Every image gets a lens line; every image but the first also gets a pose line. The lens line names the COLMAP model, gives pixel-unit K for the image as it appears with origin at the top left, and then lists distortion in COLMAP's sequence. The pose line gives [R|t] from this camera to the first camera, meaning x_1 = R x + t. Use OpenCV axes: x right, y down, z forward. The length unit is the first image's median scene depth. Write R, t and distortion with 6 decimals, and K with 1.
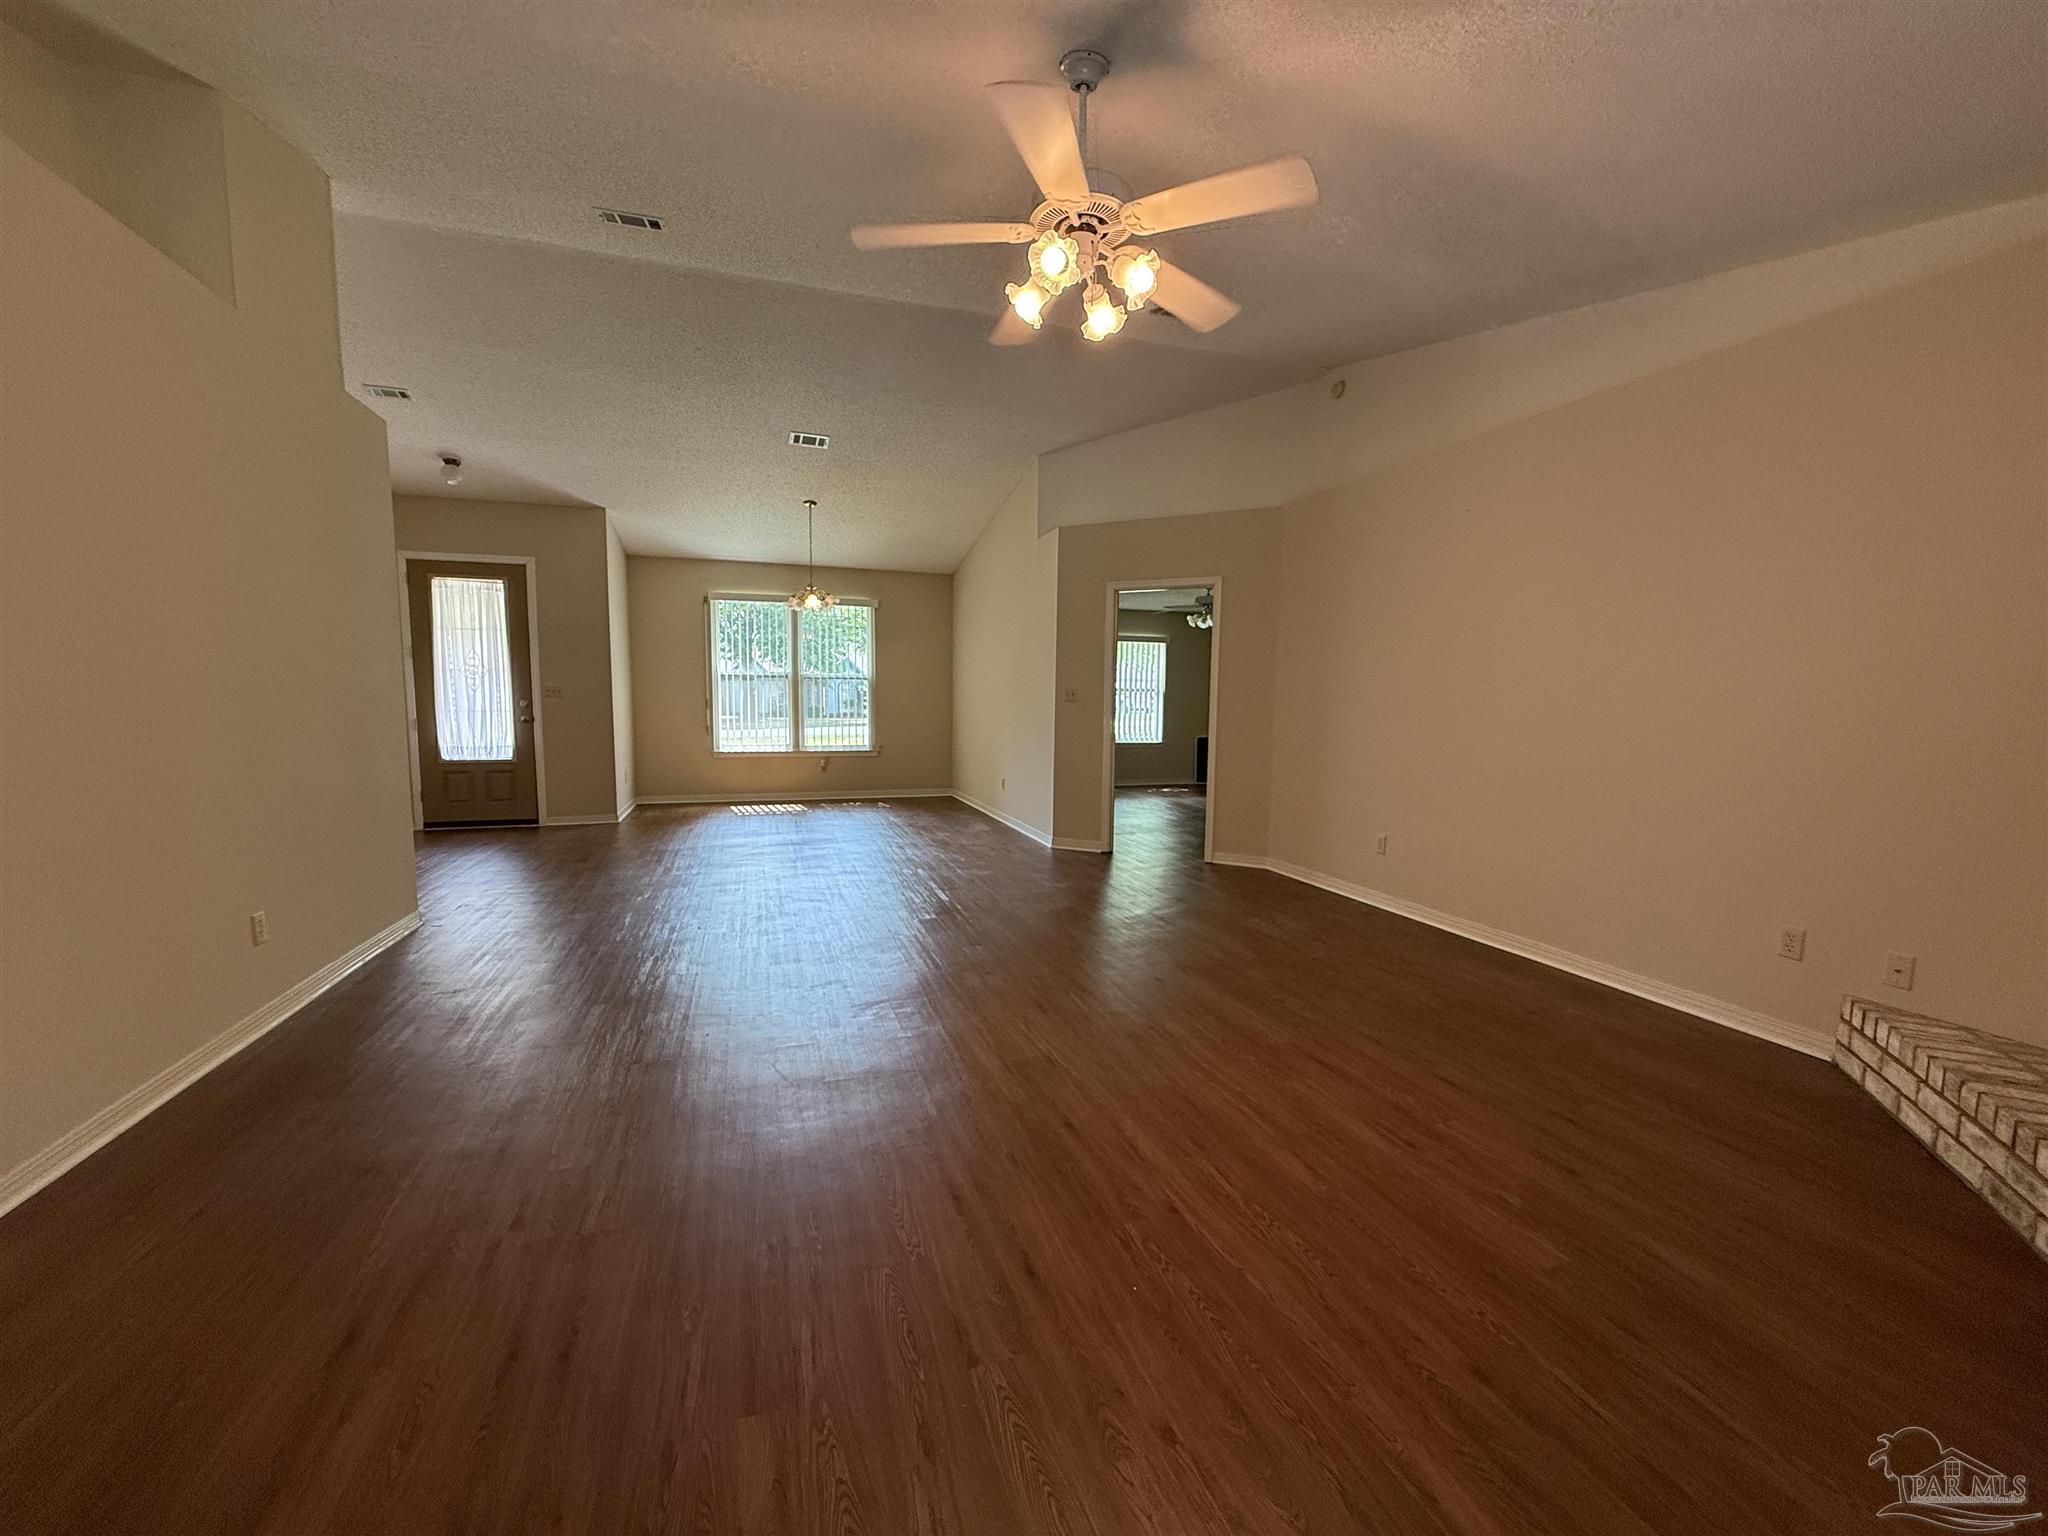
lens RADIAL K [[818.1, 0, 1019.8], [0, 818.1, 774.2], [0, 0, 1]] dist [-0.000589, 0.000292]
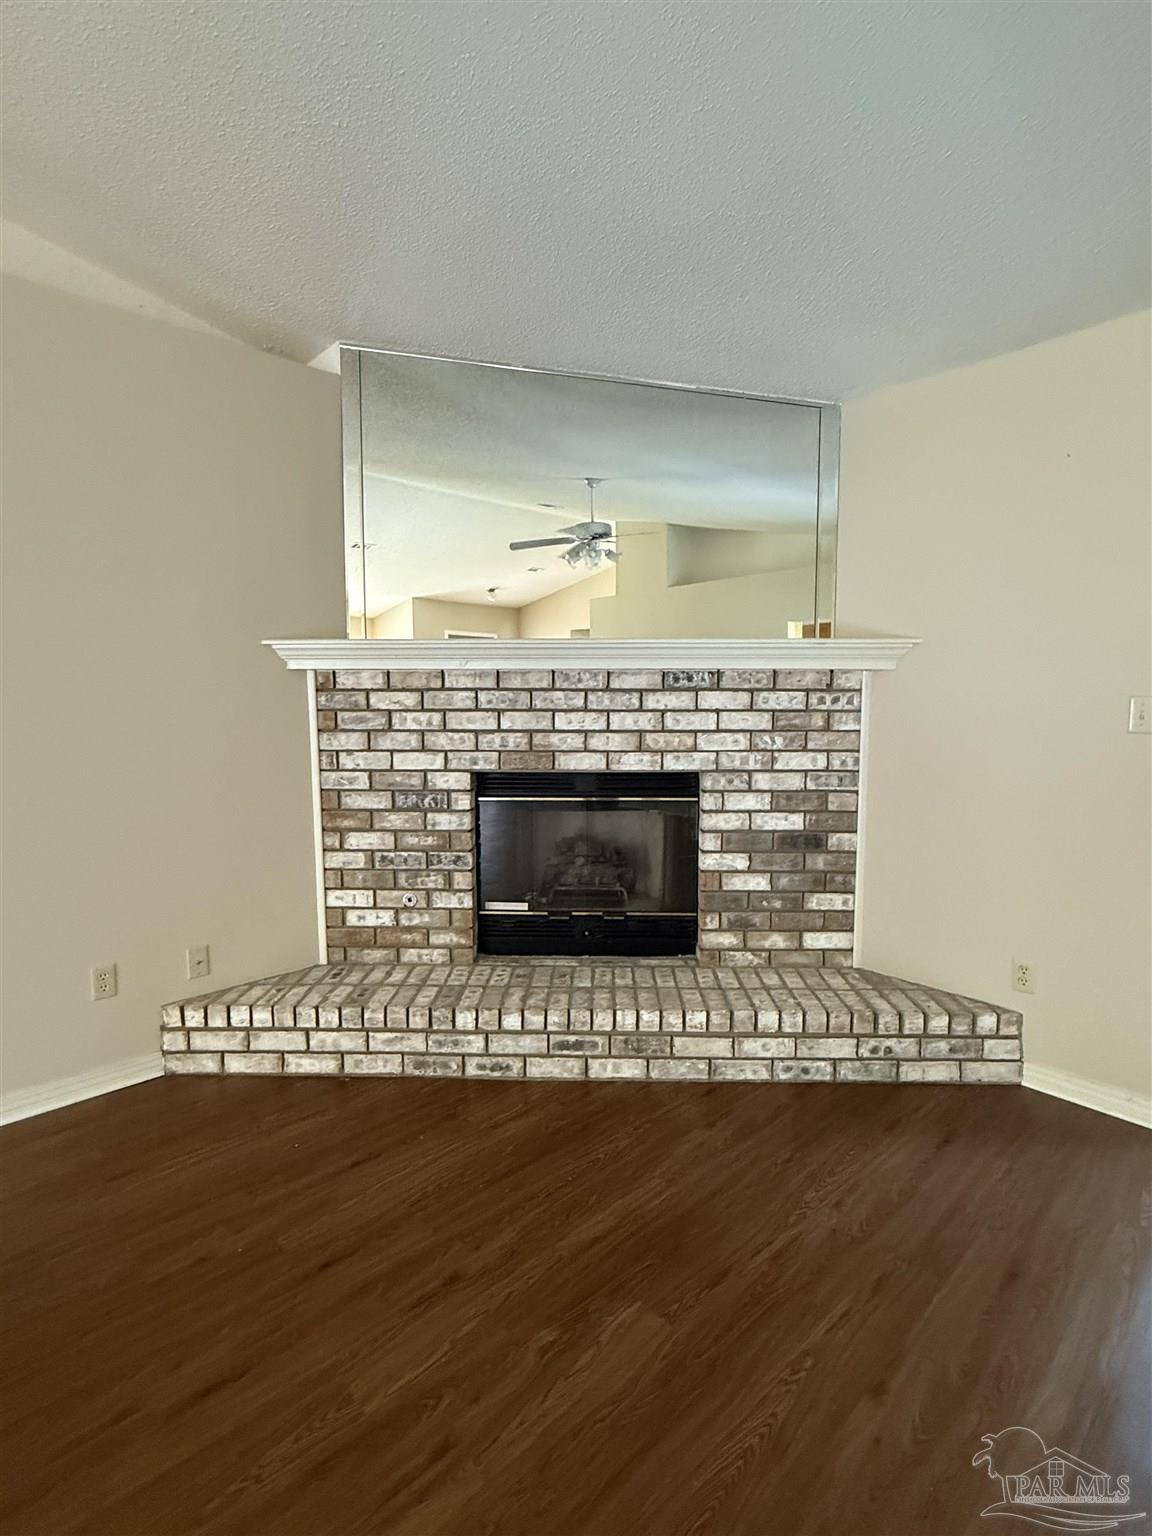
lens RADIAL K [[760.2, 0, 565.0], [0, 760.2, 765.3], [0, 0, 1]] dist [-0.000103, -0.000083]
pose [[-0.419020, -0.085970, 0.903898, -0.013052], [0.092807, 0.986238, 0.136825, -0.041826], [-0.903222, 0.141221, -0.405274, 0.336794]]
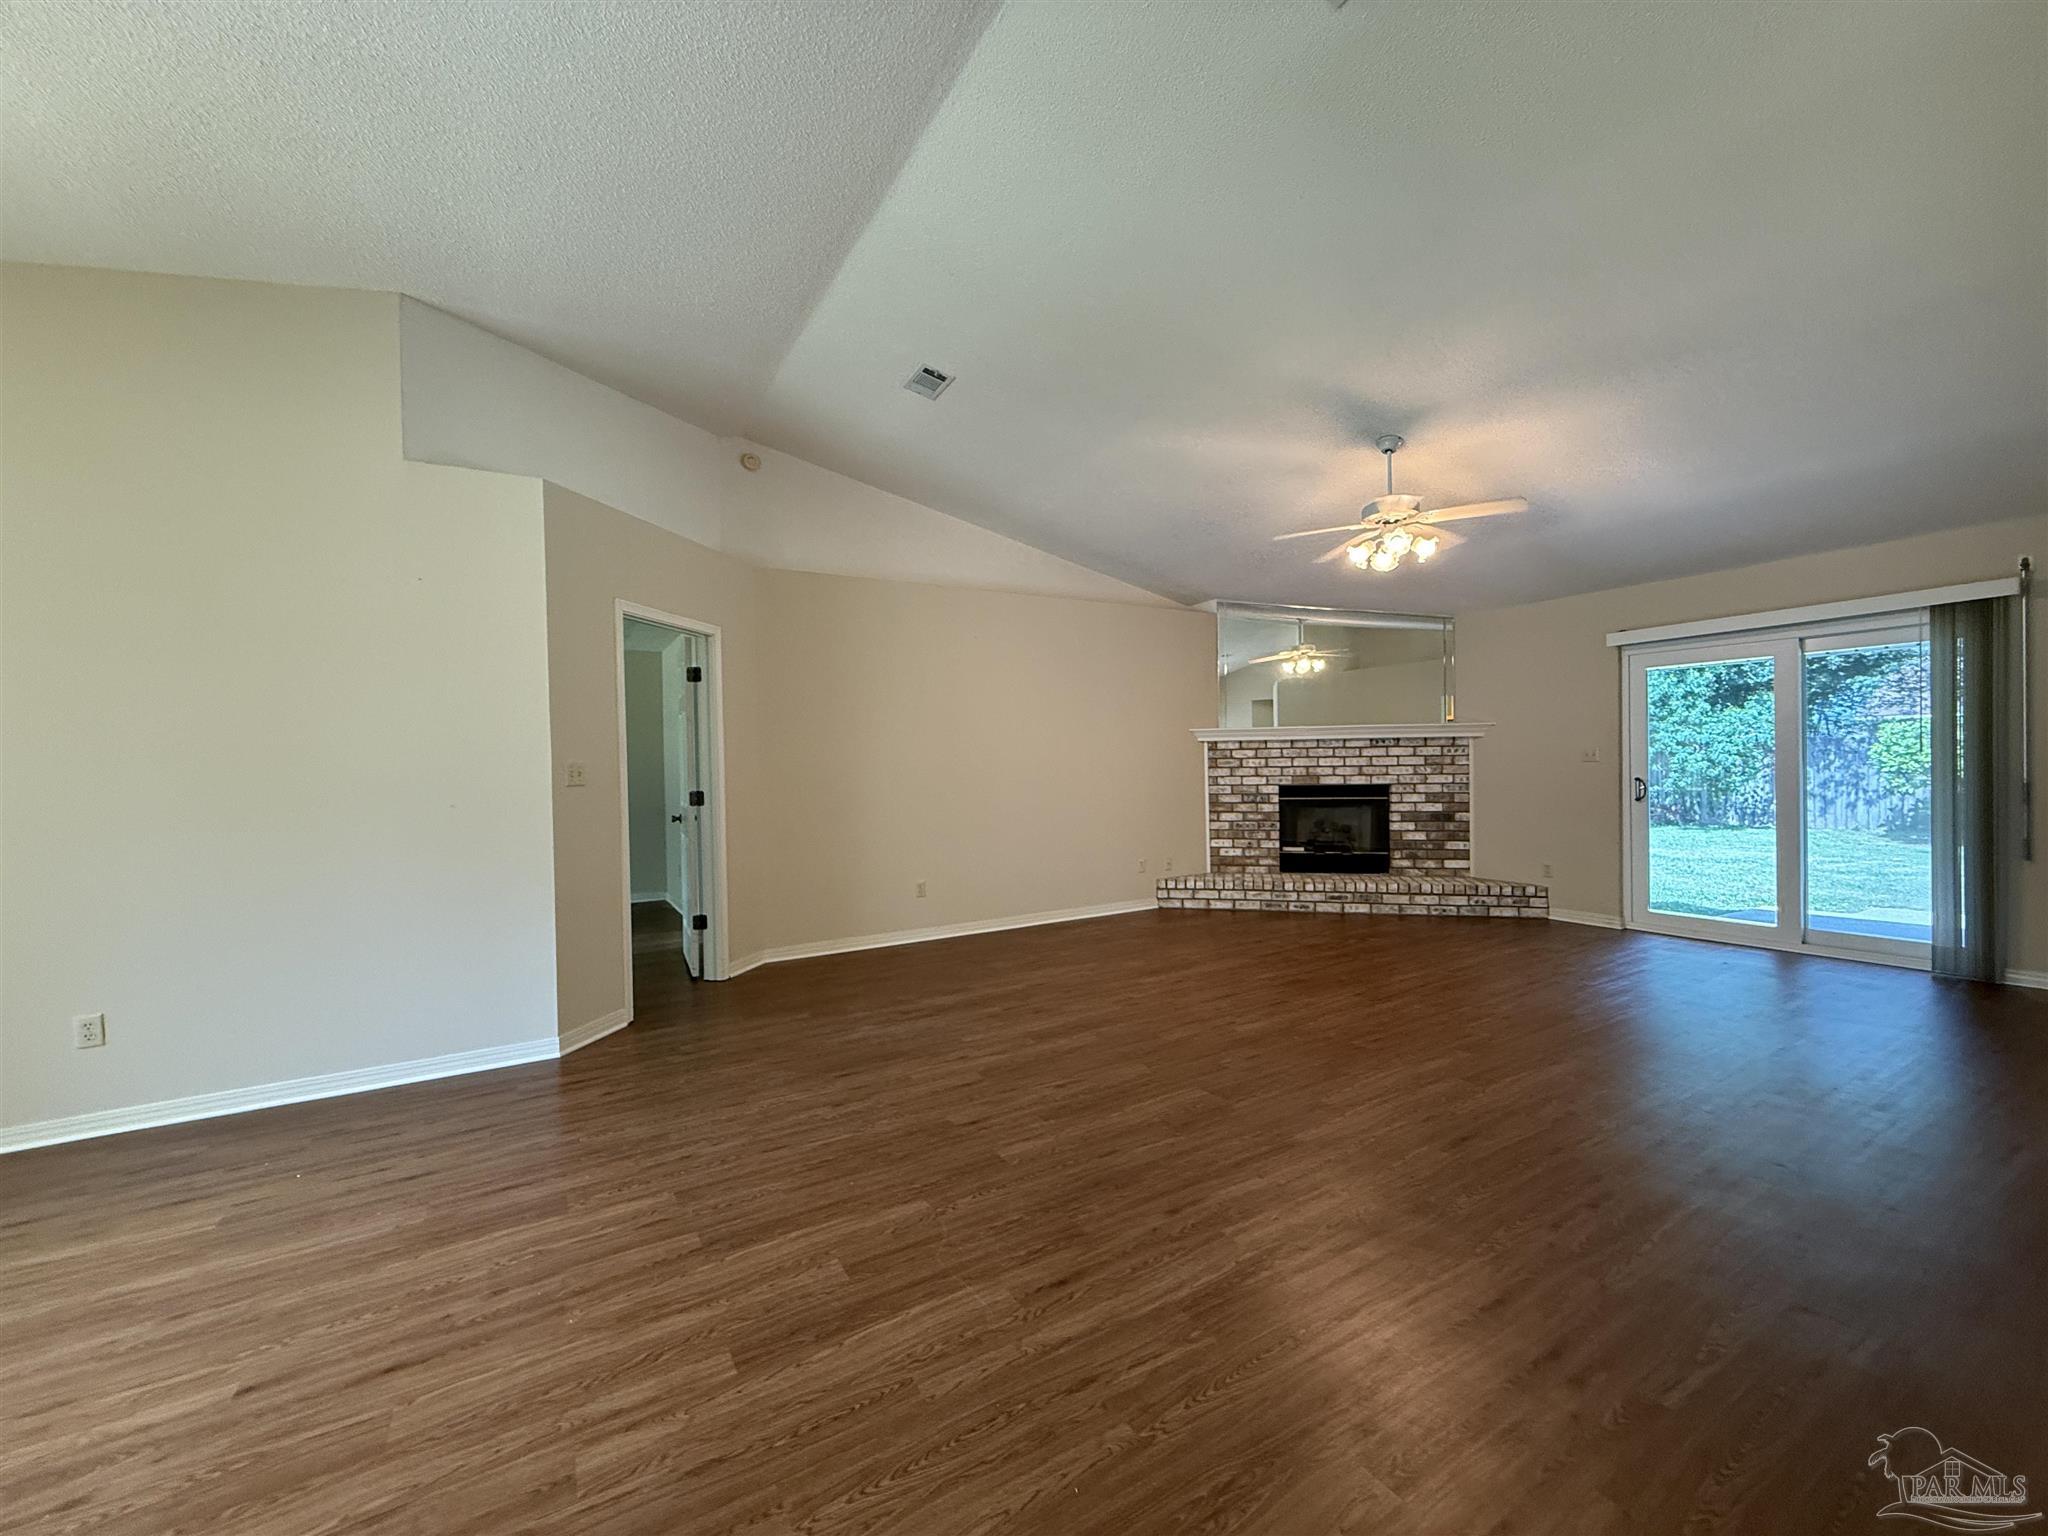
lens RADIAL K [[818.1, 0, 1015.3], [0, 818.1, 777.2], [0, 0, 1]] dist [-0.000589, 0.000292]
pose [[-0.218422, -0.018909, 0.975671, -0.502746], [0.114025, 0.992469, 0.044761, -0.076116], [-0.969170, 0.121028, -0.214621, 0.727597]]
